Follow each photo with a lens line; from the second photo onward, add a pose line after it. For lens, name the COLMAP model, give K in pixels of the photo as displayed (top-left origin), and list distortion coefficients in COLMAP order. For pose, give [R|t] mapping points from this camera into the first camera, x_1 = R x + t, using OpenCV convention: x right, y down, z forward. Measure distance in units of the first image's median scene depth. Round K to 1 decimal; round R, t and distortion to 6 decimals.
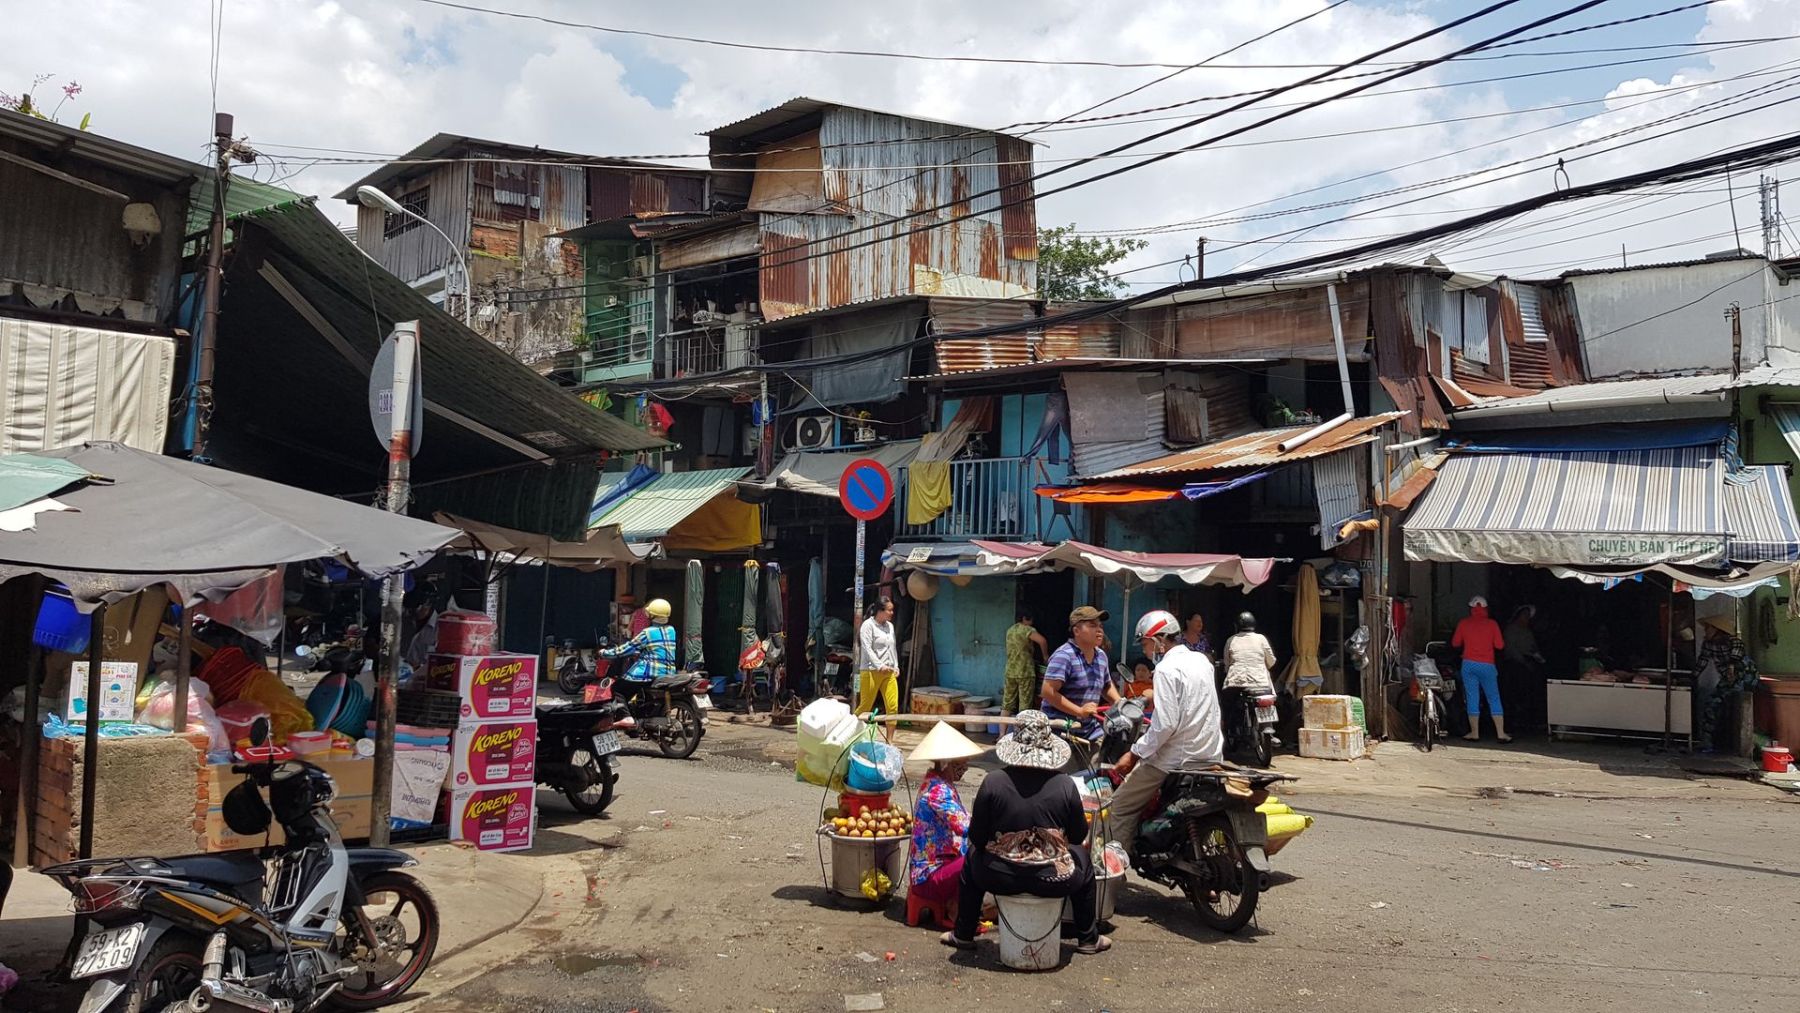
lens RADIAL K [[1404.7, 0, 898.4], [0, 1404.7, 463.6], [0, 0, 1]] dist [0.086321, -0.134307]
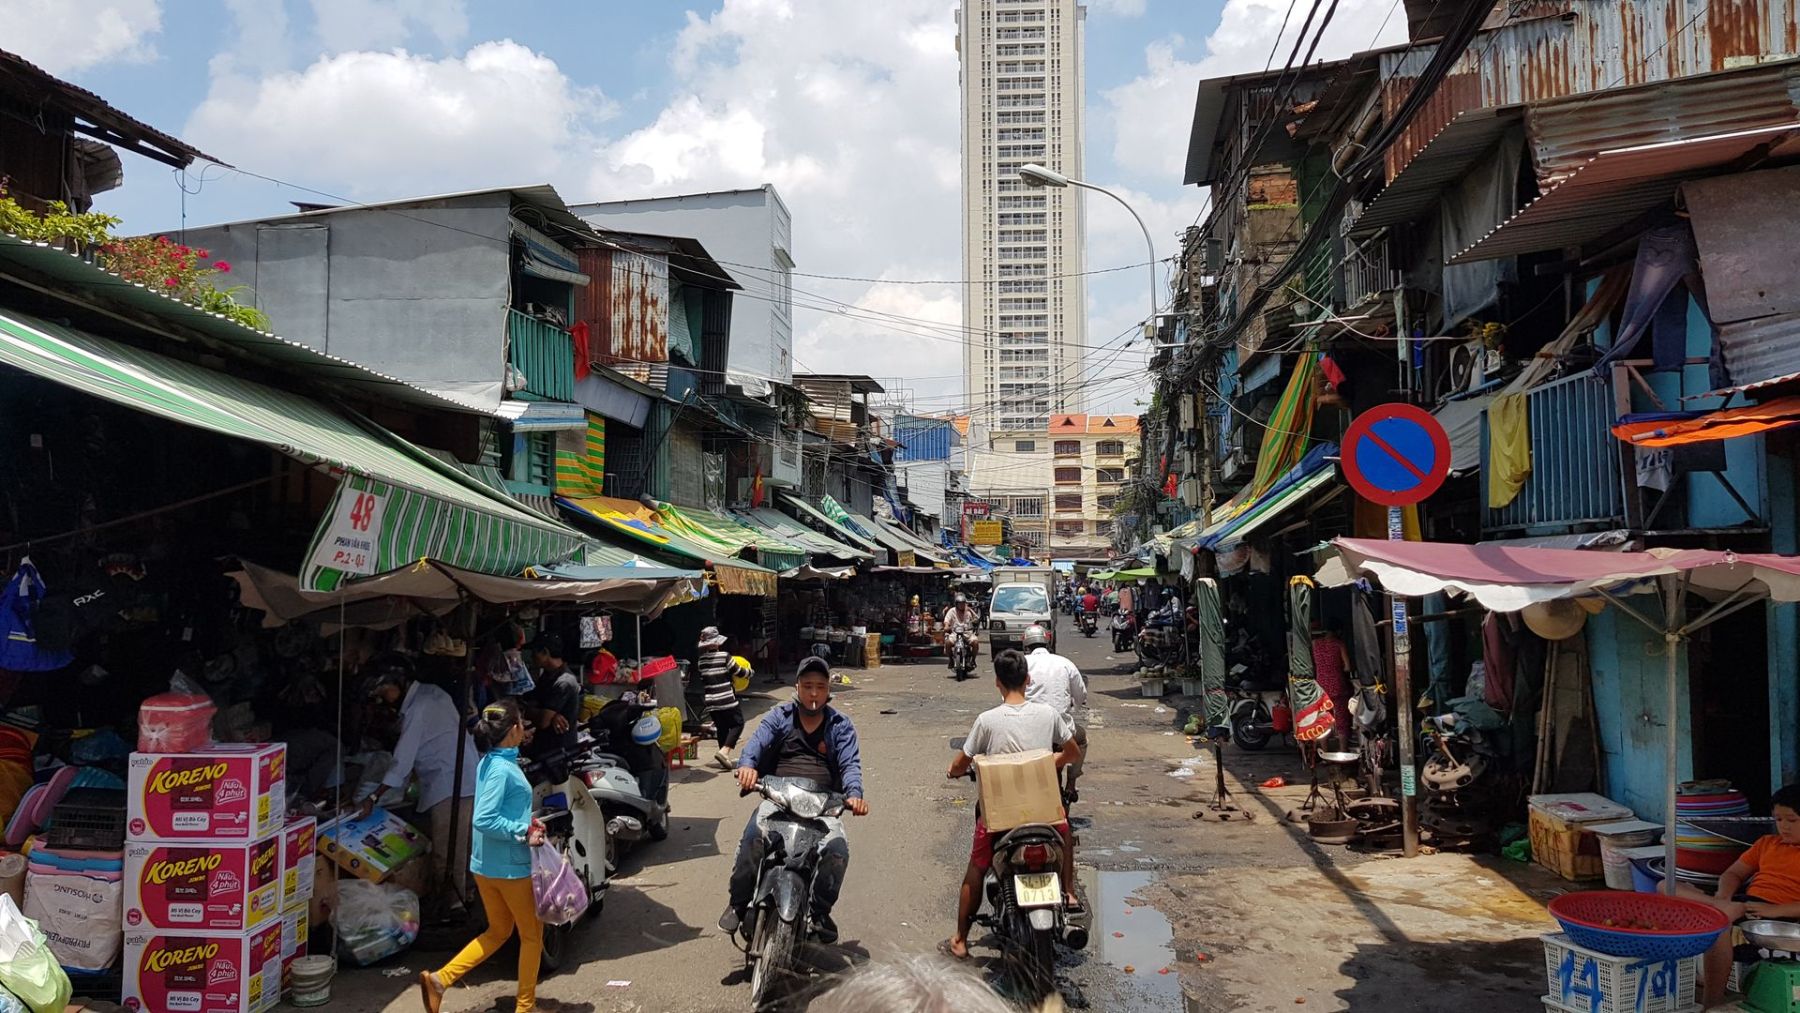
lens RADIAL K [[1404.7, 0, 898.4], [0, 1404.7, 463.6], [0, 0, 1]] dist [0.086321, -0.134307]
pose [[0.649282, -0.089225, -0.755295, 0.268499], [0.090627, 0.995095, -0.039646, 0.024290], [0.755128, -0.042708, 0.654184, 0.403981]]
